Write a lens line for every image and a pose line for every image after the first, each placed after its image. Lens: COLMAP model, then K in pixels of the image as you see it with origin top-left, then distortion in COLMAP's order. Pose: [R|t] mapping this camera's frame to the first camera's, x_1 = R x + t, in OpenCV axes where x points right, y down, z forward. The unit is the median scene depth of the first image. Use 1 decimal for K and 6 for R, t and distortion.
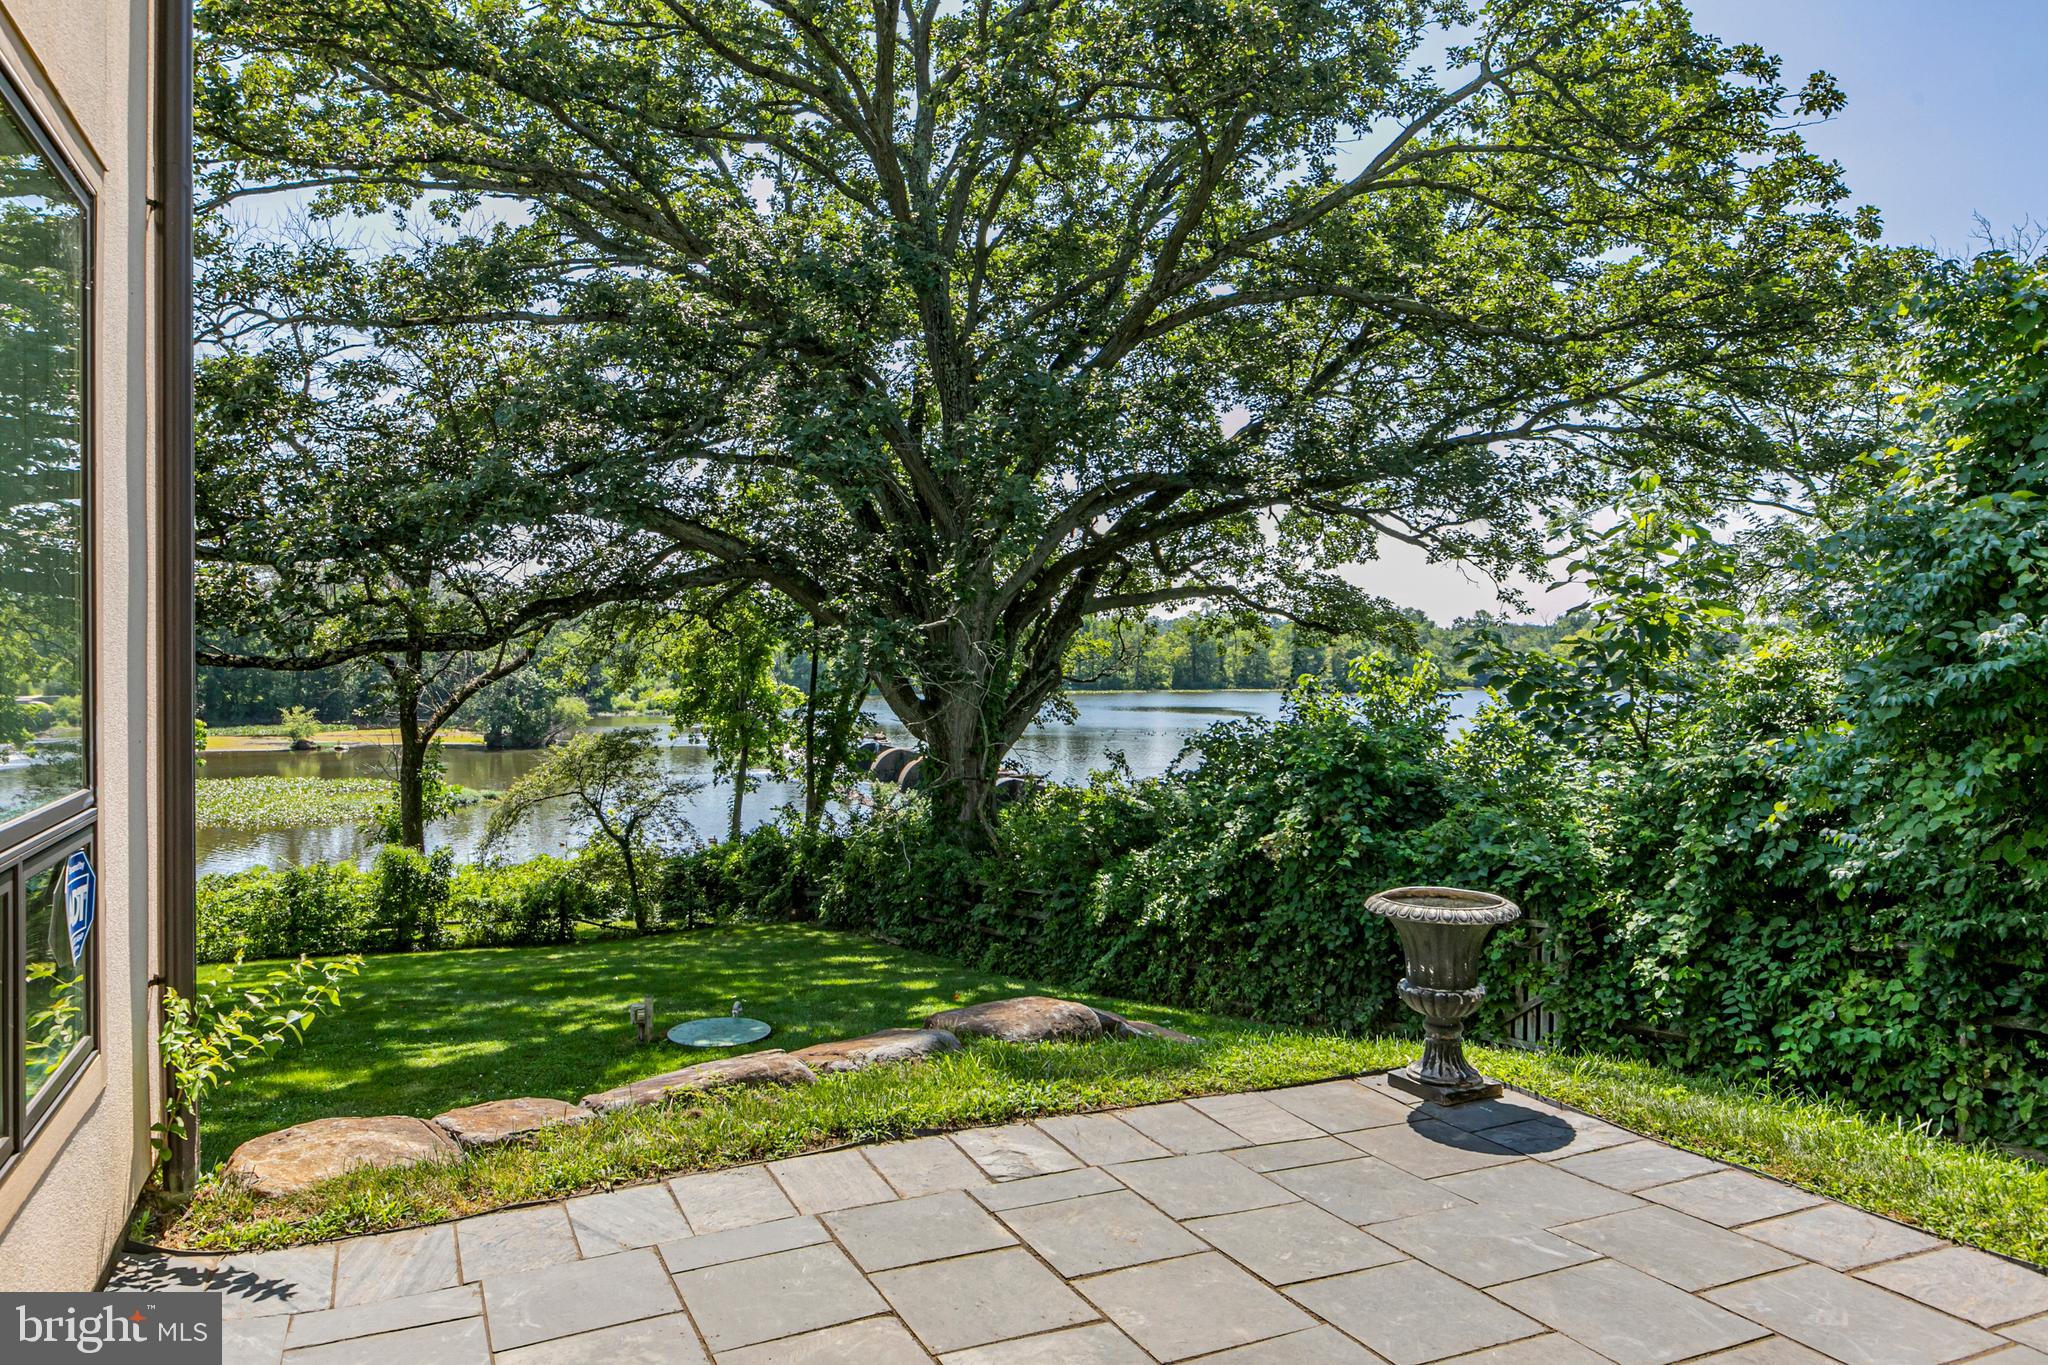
lens RADIAL K [[1304.3, 0, 1024.0], [0, 1304.3, 682.5], [0, 0, 1]] dist [0.004758, 0.000845]
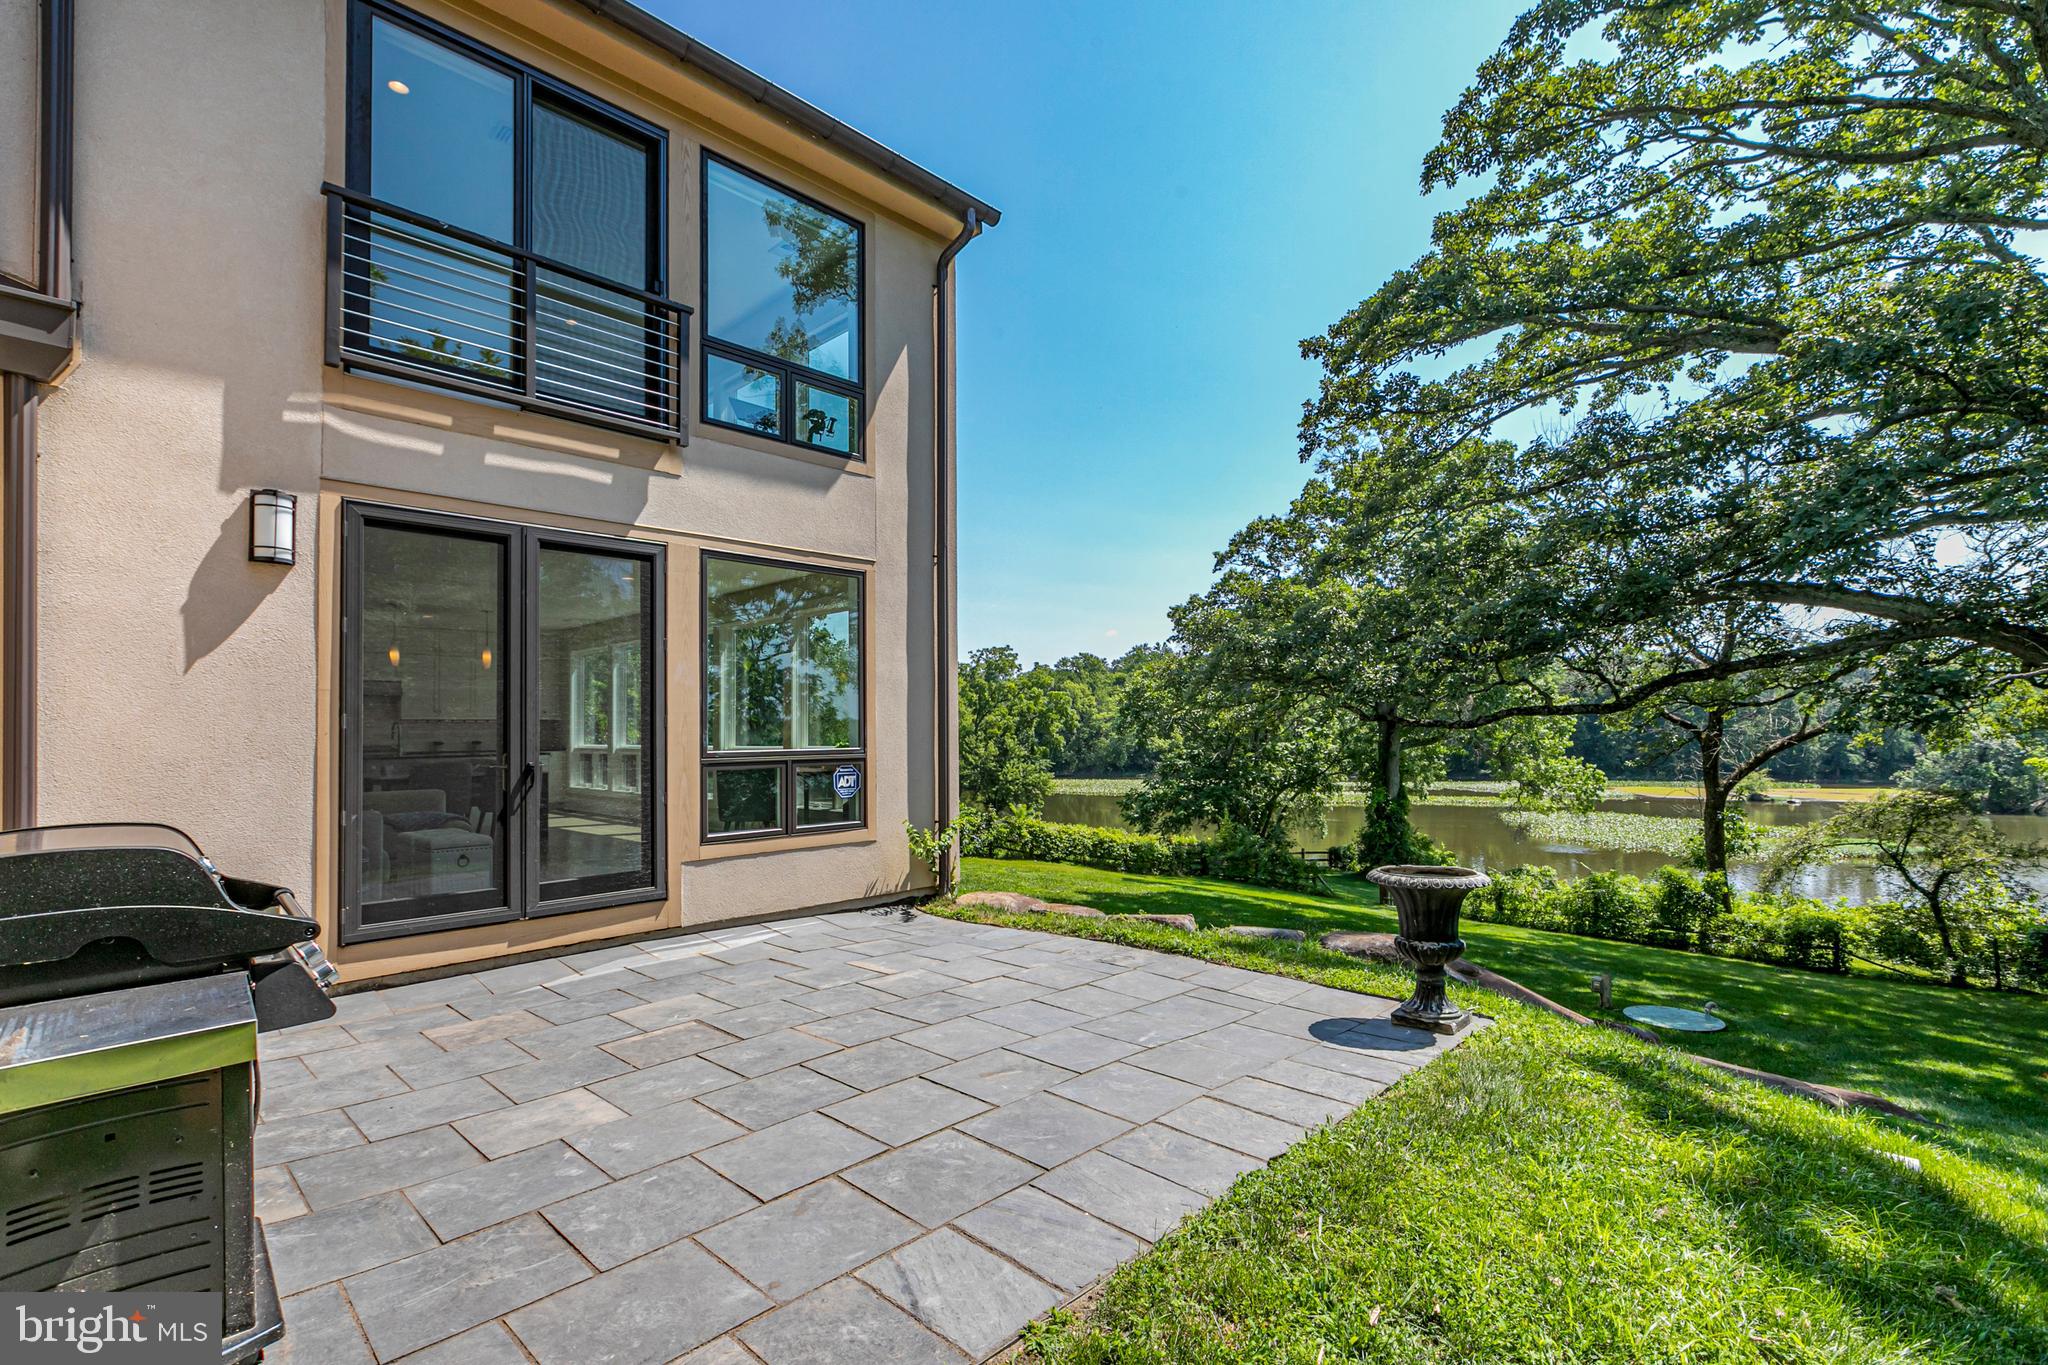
lens RADIAL K [[940.6, 0, 1022.6], [0, 940.6, 725.8], [0, 0, 1]] dist [0.002538, 0.000241]
pose [[0.386734, -0.016271, -0.922048, 0.147927], [-0.004526, 0.999799, -0.019541, 0.005626], [0.922180, 0.011730, 0.386583, 0.038550]]
